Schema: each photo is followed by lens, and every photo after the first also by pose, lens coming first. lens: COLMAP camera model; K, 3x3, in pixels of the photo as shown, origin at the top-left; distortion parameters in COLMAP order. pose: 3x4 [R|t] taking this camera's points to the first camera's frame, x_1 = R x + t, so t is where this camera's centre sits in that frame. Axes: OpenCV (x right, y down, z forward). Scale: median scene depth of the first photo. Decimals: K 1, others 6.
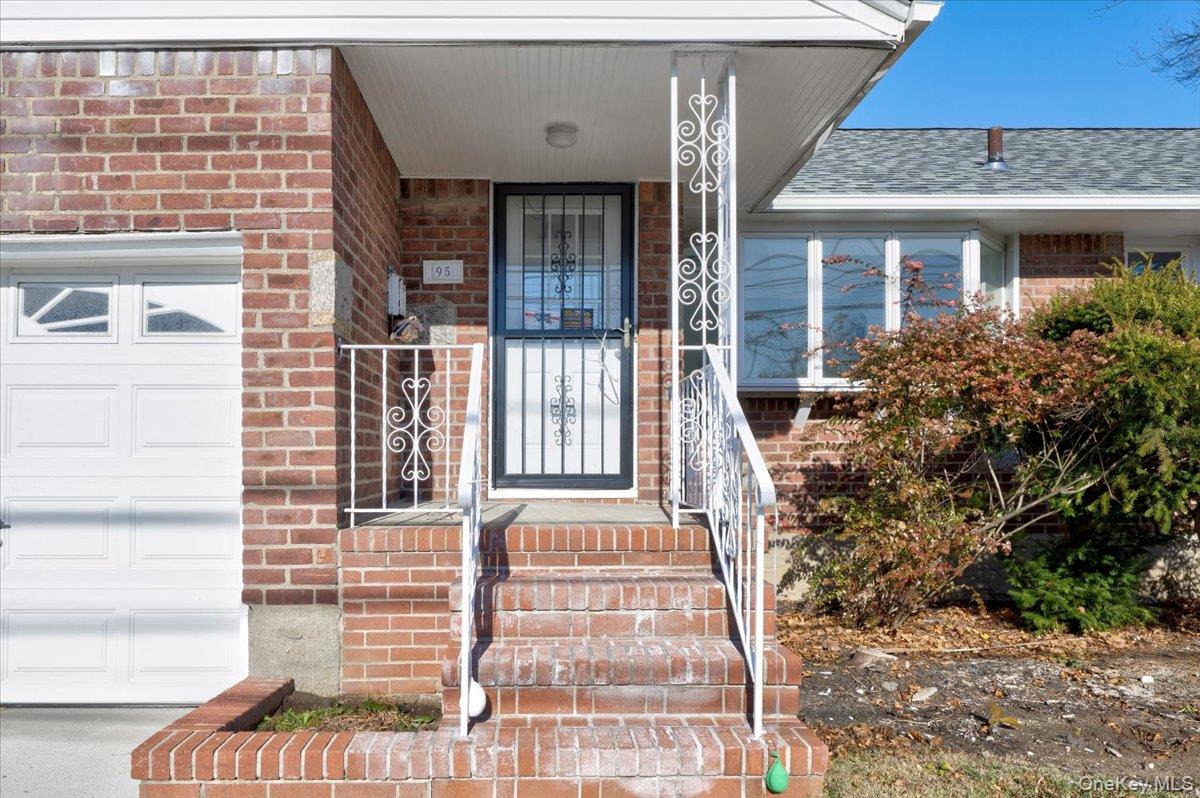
lens RADIAL K [[830.9, 0, 536.4], [0, 830.9, 443.4], [0, 0, 1]] dist [0.002331, -0.001915]
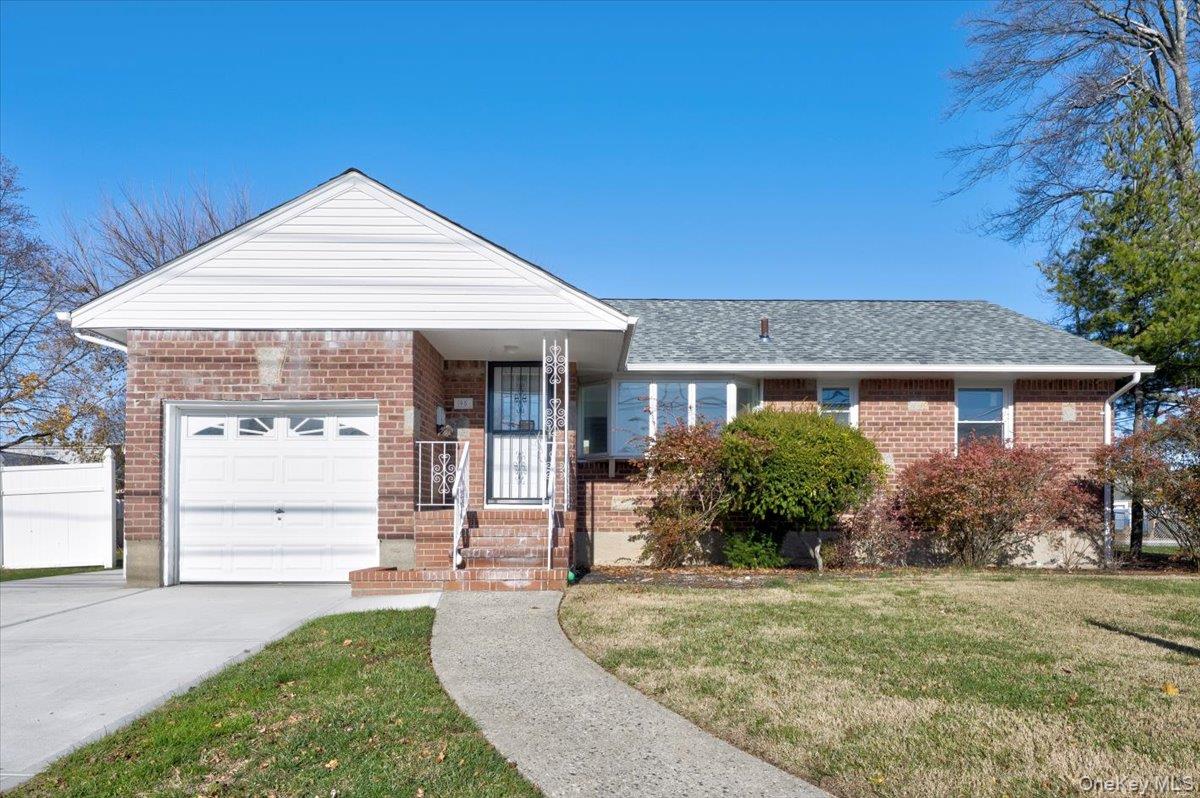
lens RADIAL K [[729.5, 0, 598.8], [0, 729.5, 485.7], [0, 0, 1]] dist [-0.009371, -0.000383]
pose [[0.999873, 0.001921, 0.015818, 0.306833], [-0.001559, 0.999737, -0.022874, 0.072850], [-0.015858, 0.022846, 0.999613, -1.307551]]
